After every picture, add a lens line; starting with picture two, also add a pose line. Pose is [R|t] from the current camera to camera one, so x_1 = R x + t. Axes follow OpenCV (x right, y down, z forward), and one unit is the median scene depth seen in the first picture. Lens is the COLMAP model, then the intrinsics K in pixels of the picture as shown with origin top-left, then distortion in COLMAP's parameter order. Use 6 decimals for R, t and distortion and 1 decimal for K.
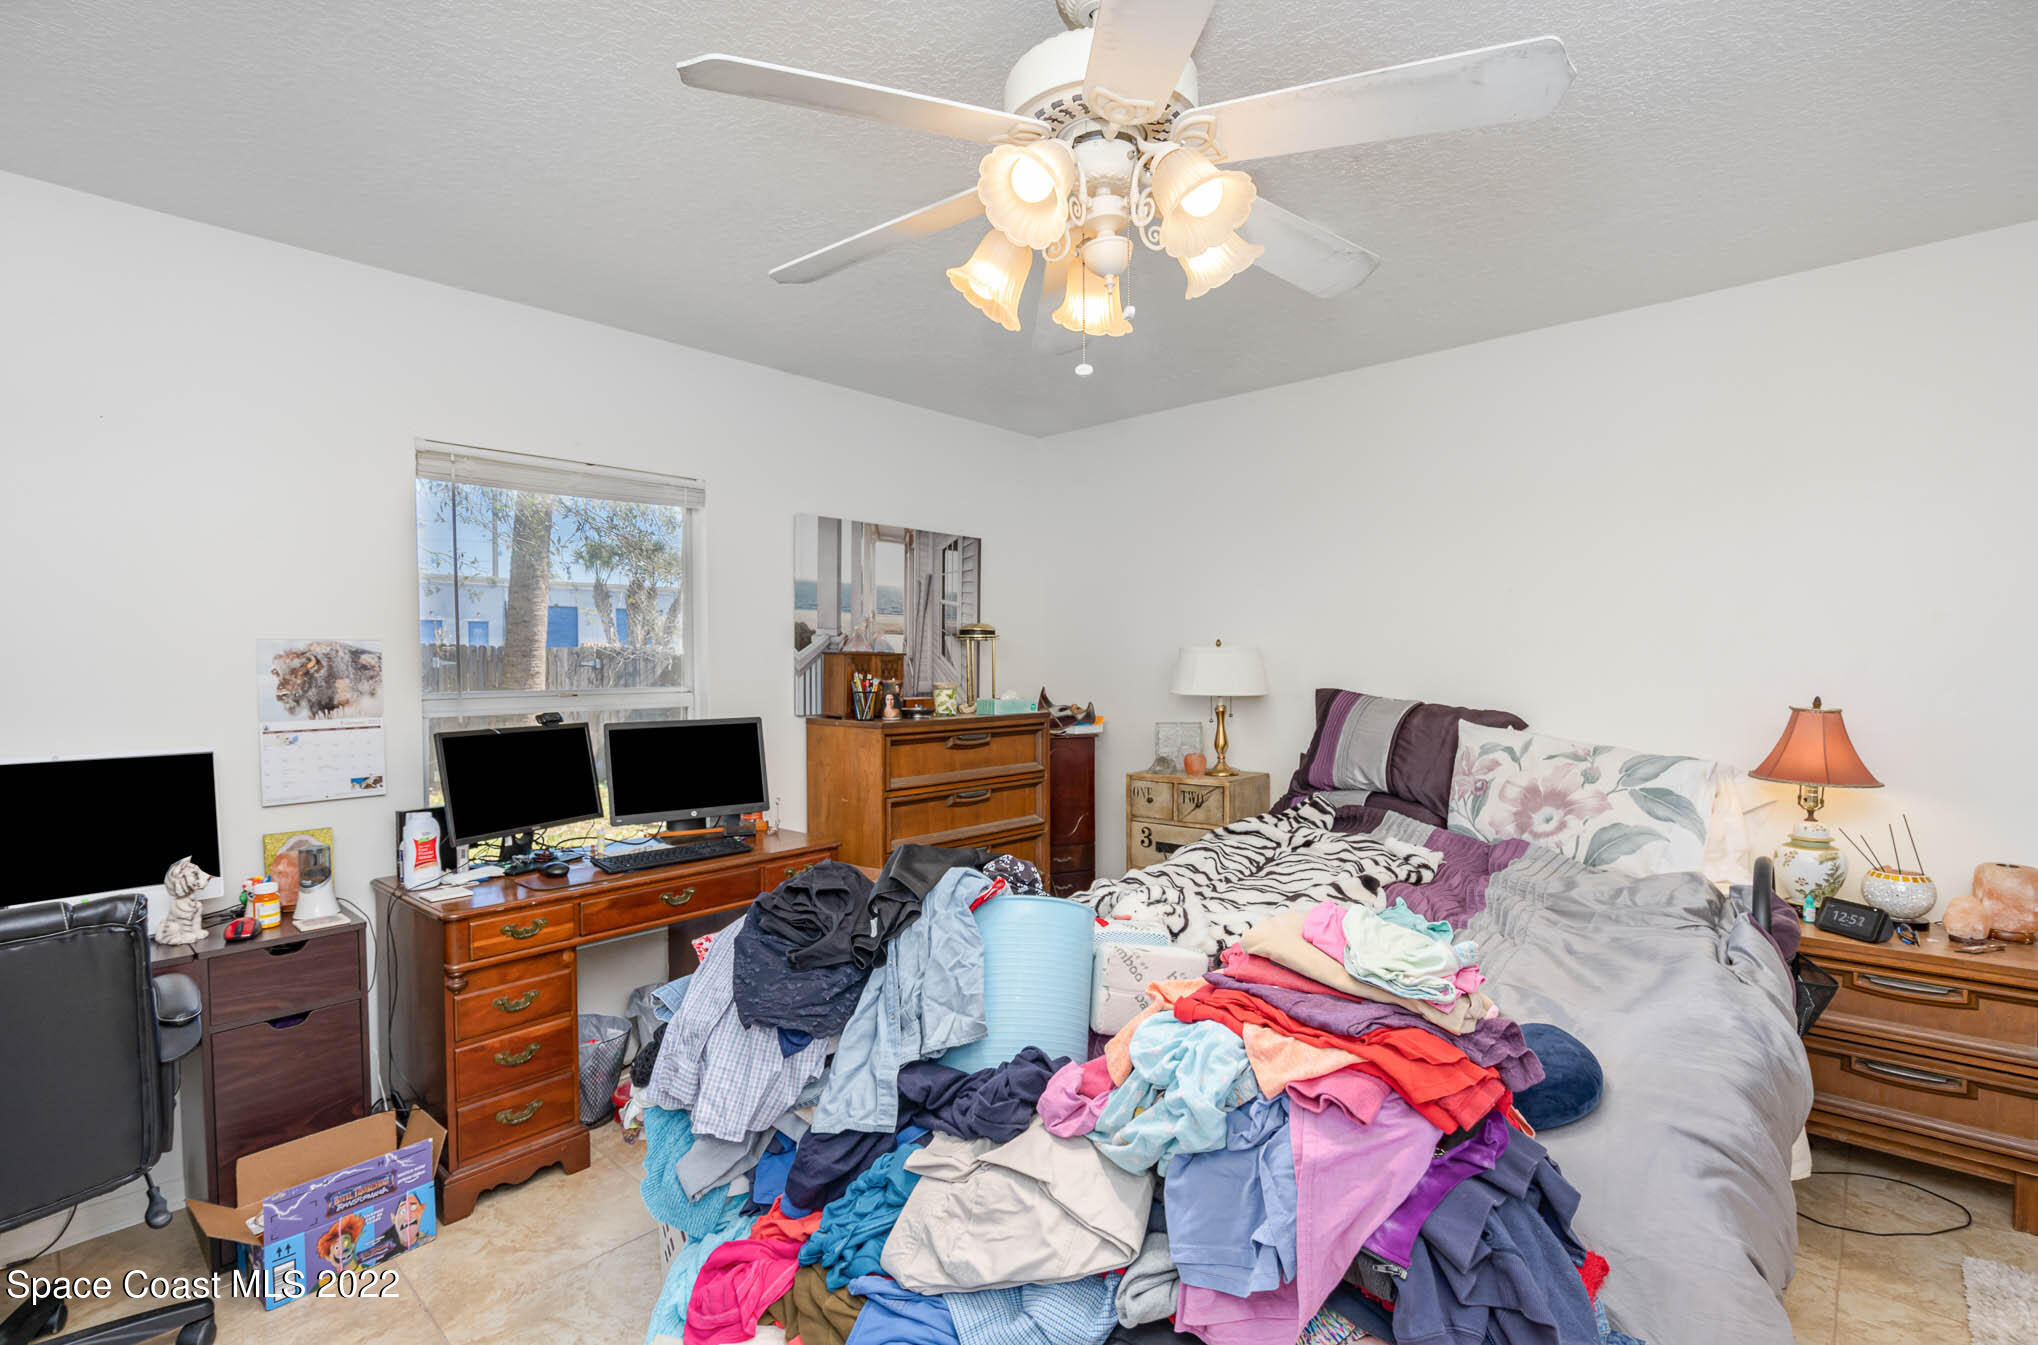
lens RADIAL K [[974.9, 0, 1022.5], [0, 974.9, 681.1], [0, 0, 1]] dist [-0.003099, 0.000180]
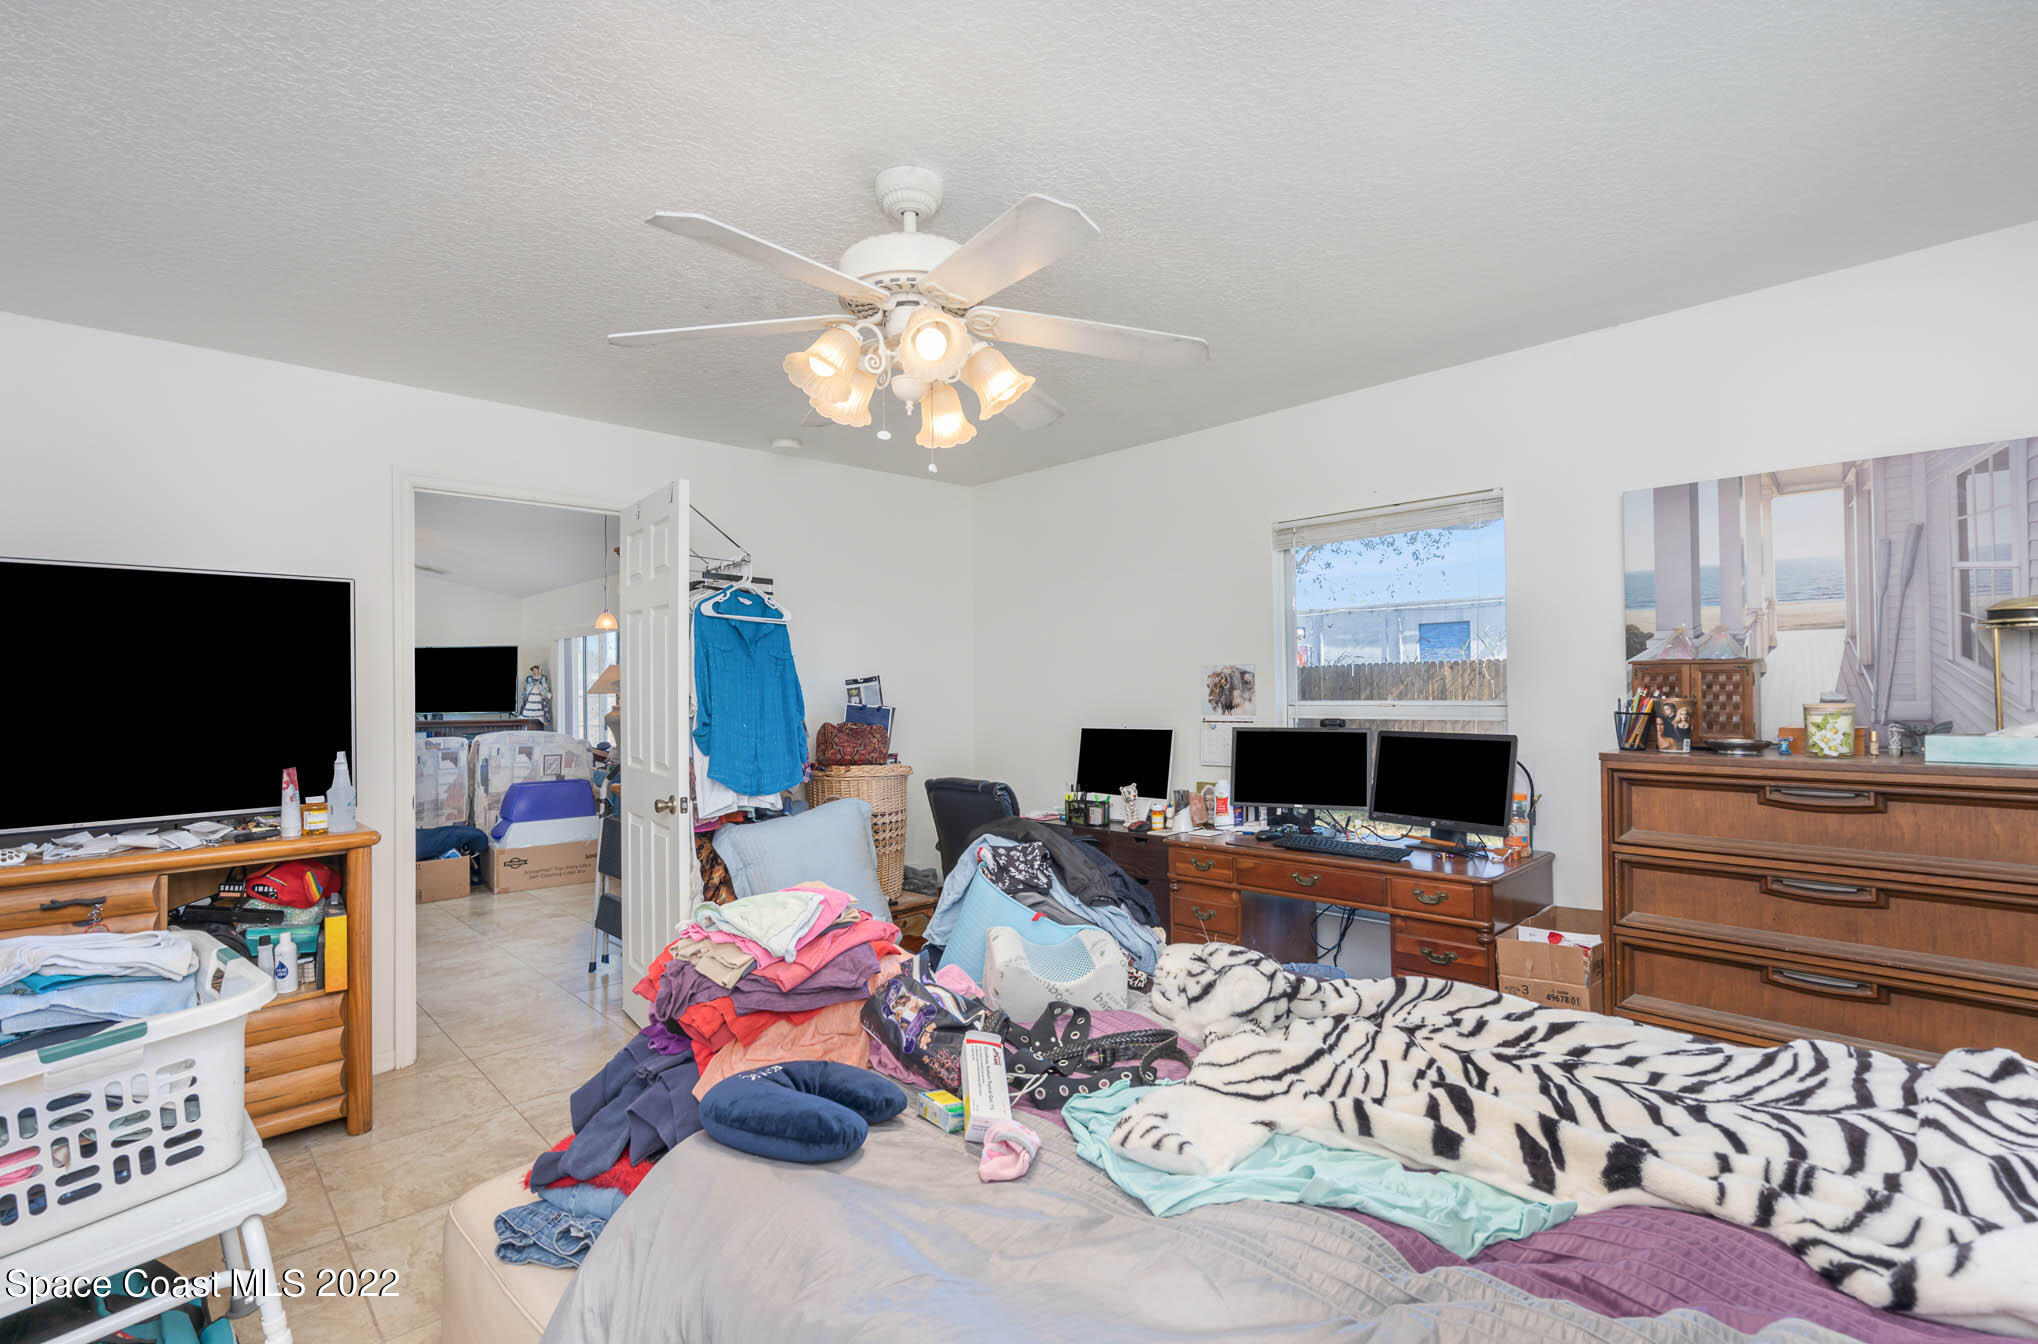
lens RADIAL K [[936.8, 0, 1026.4], [0, 936.8, 678.8], [0, 0, 1]] dist [-0.002117, 0.001144]
pose [[-0.074332, -0.005324, -0.997219, 0.688949], [-0.009082, 0.999948, -0.004661, -0.008311], [0.997192, 0.008711, -0.074376, 0.648865]]
